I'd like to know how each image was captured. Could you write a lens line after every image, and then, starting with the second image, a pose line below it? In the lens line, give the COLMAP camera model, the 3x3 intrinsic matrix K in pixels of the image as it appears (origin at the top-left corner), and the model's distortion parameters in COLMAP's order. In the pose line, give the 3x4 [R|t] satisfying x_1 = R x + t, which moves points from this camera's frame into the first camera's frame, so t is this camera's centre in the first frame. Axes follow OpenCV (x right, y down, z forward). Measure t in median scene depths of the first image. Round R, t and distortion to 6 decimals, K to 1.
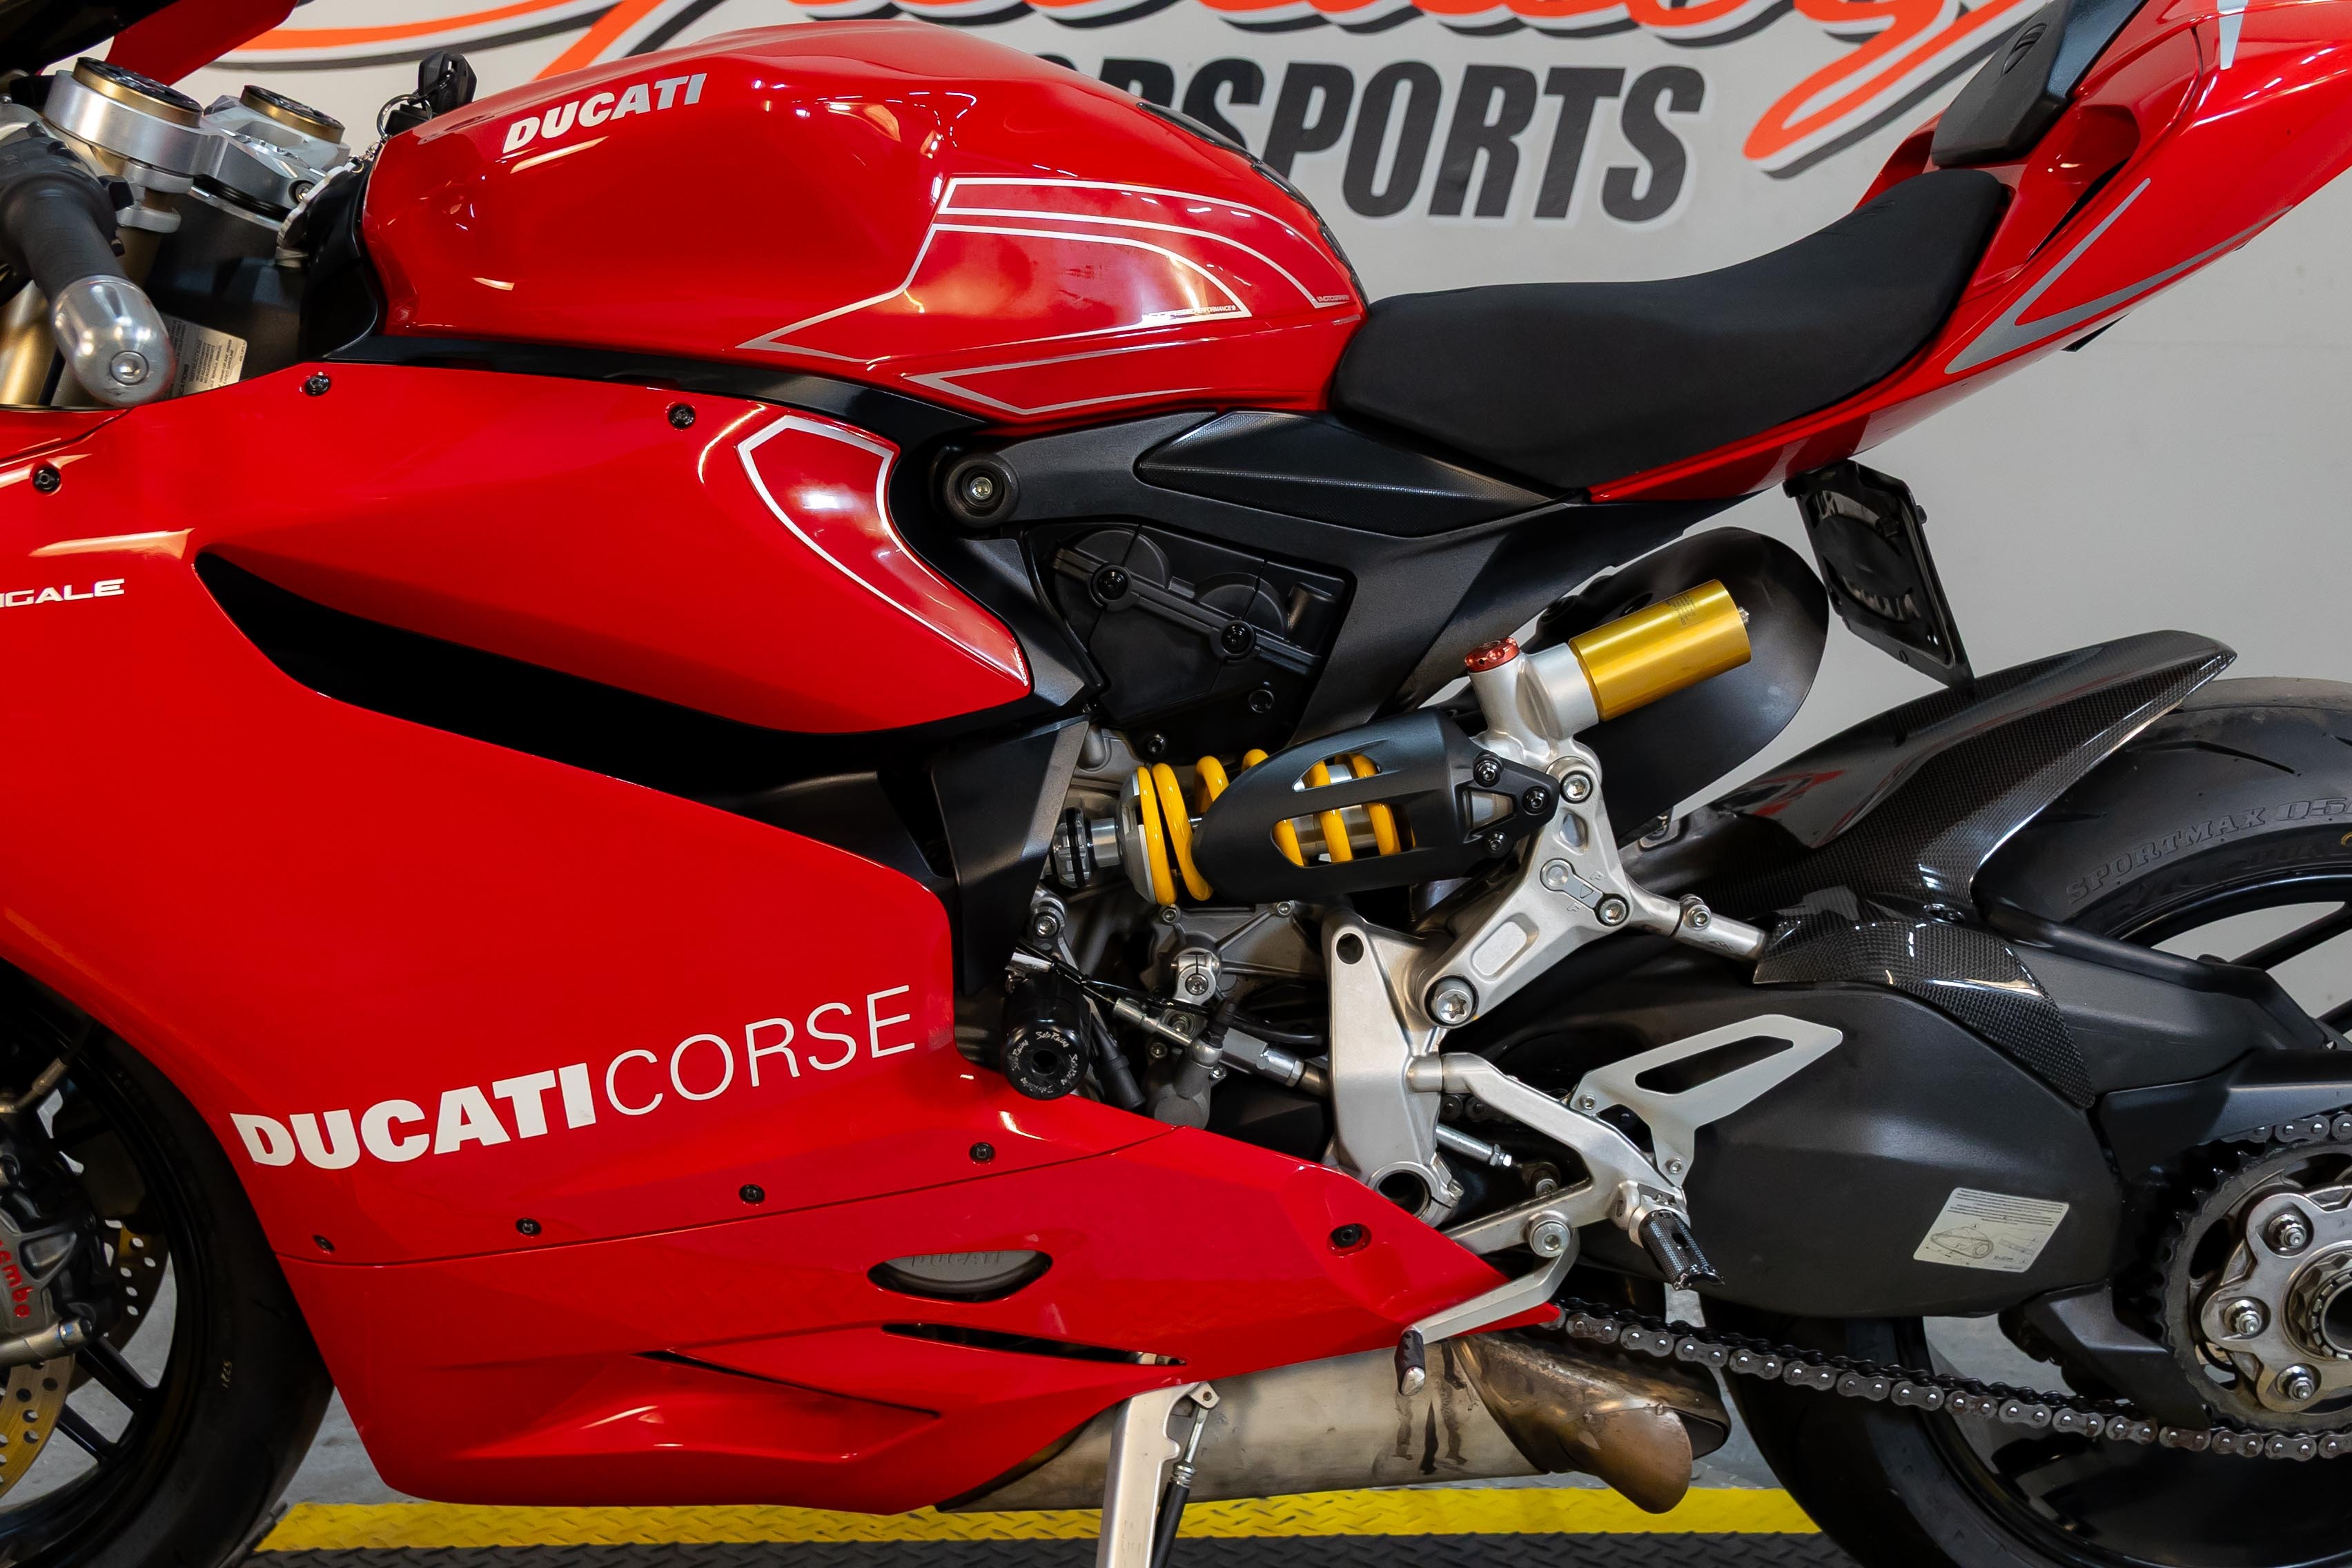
lens RADIAL K [[1365.6, 0, 1207.3], [0, 1365.6, 775.9], [0, 0, 1]] dist [0.005666, -0.001417]
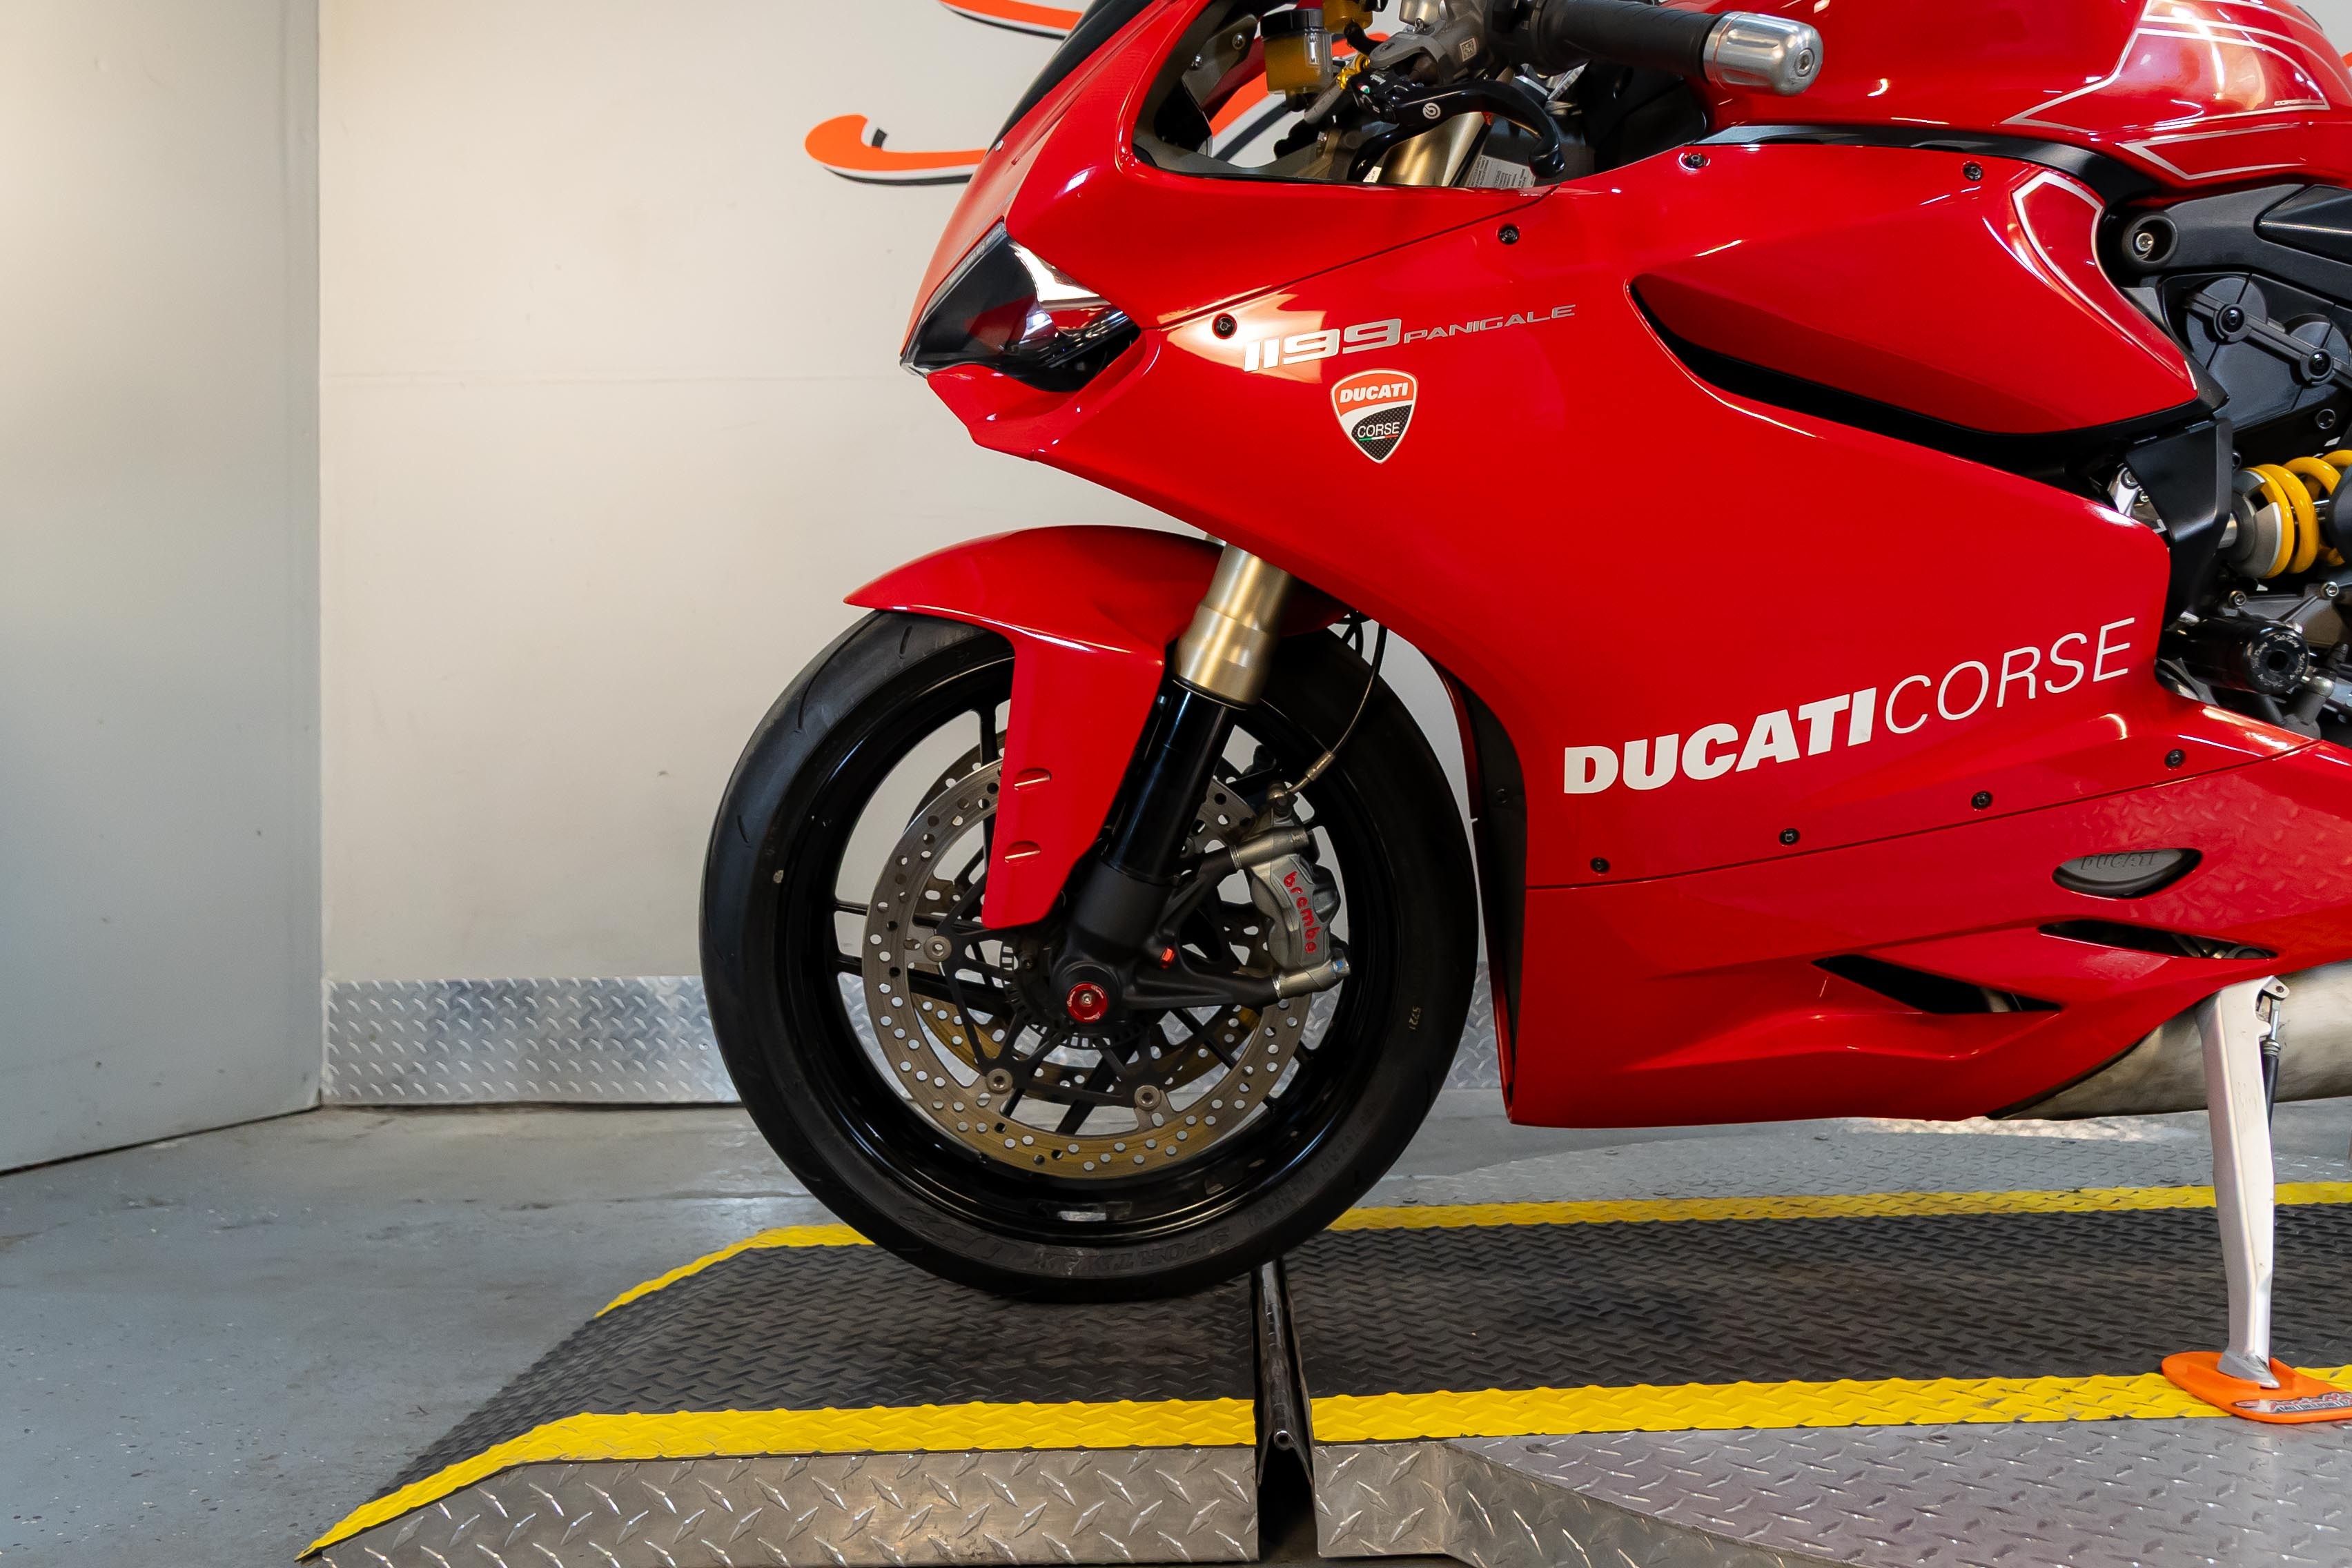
lens RADIAL K [[1135.1, 0, 1234.8], [0, 1135.1, 849.0], [0, 0, 1]] dist [-0.000284, -0.000520]
pose [[0.998733, -0.027505, -0.042150, -0.943027], [0.025786, 0.998834, -0.040816, 0.361876], [0.043223, 0.039677, 0.998277, -0.073790]]
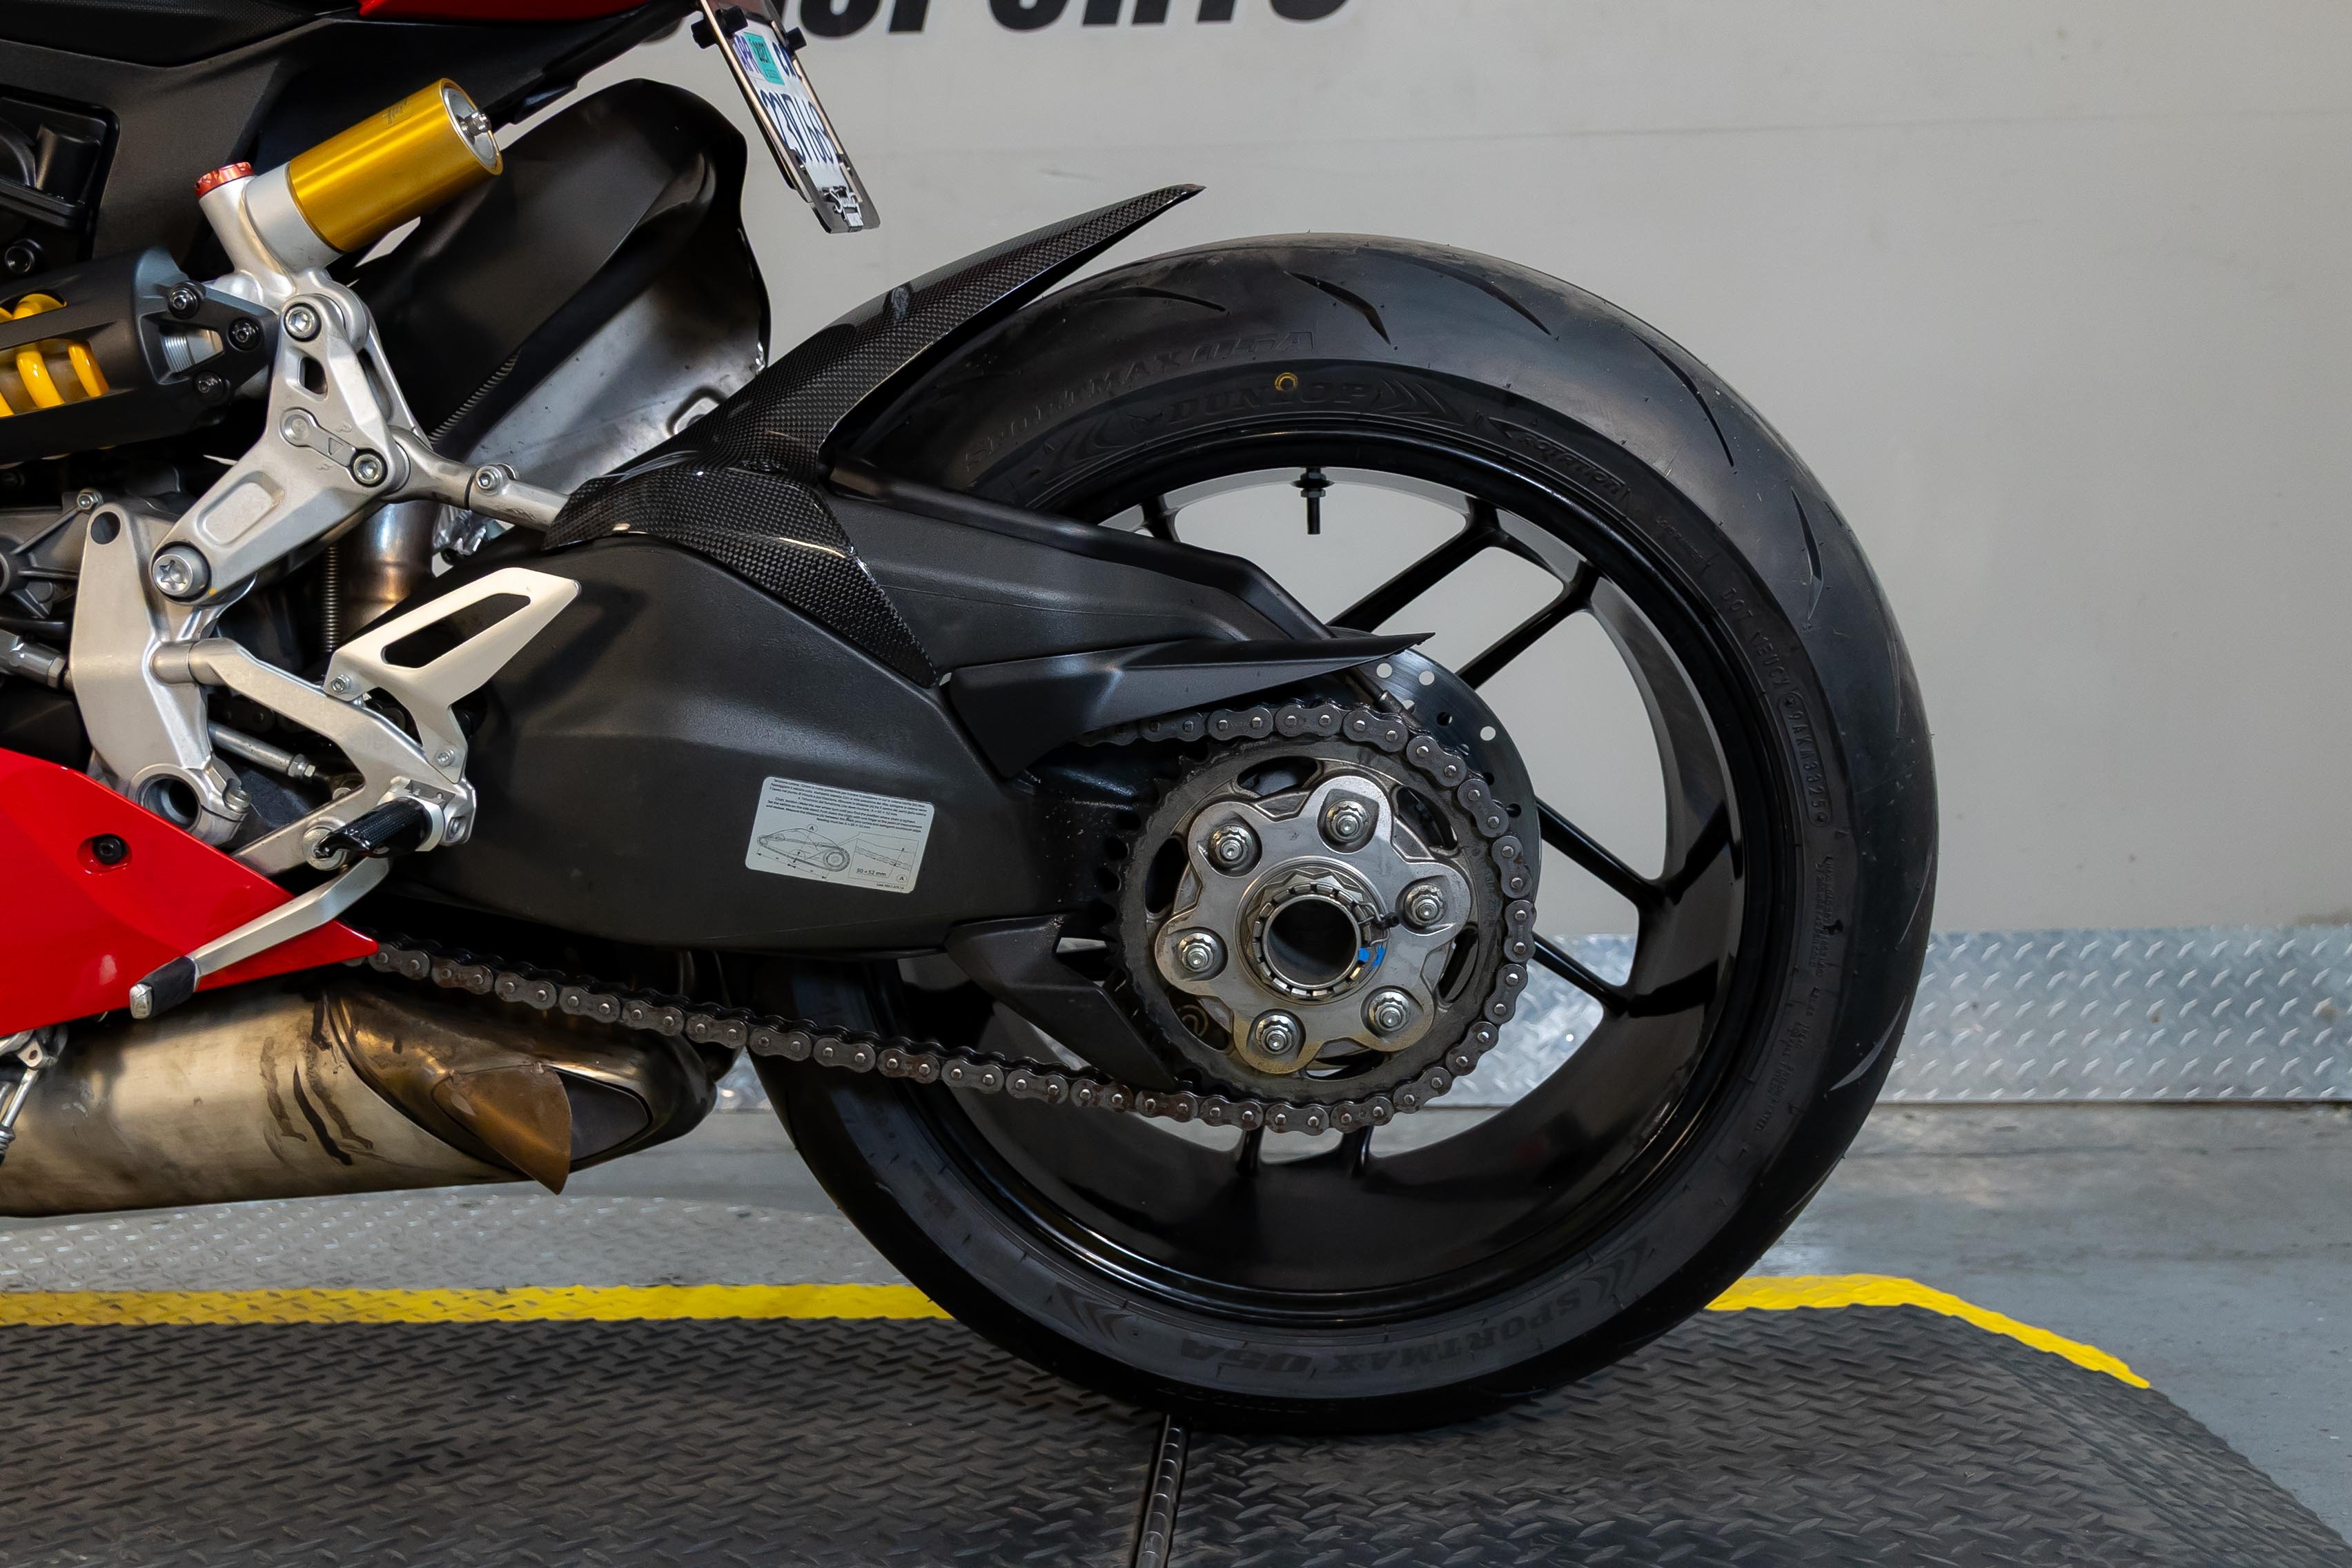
lens RADIAL K [[1429.5, 0, 1279.1], [0, 1429.5, 789.0], [0, 0, 1]] dist [0.003924, 0.001376]
pose [[0.997499, -0.023154, -0.066787, 0.925022], [0.021905, 0.999572, -0.019370, 0.331479], [0.067207, 0.017858, 0.997579, 0.119666]]
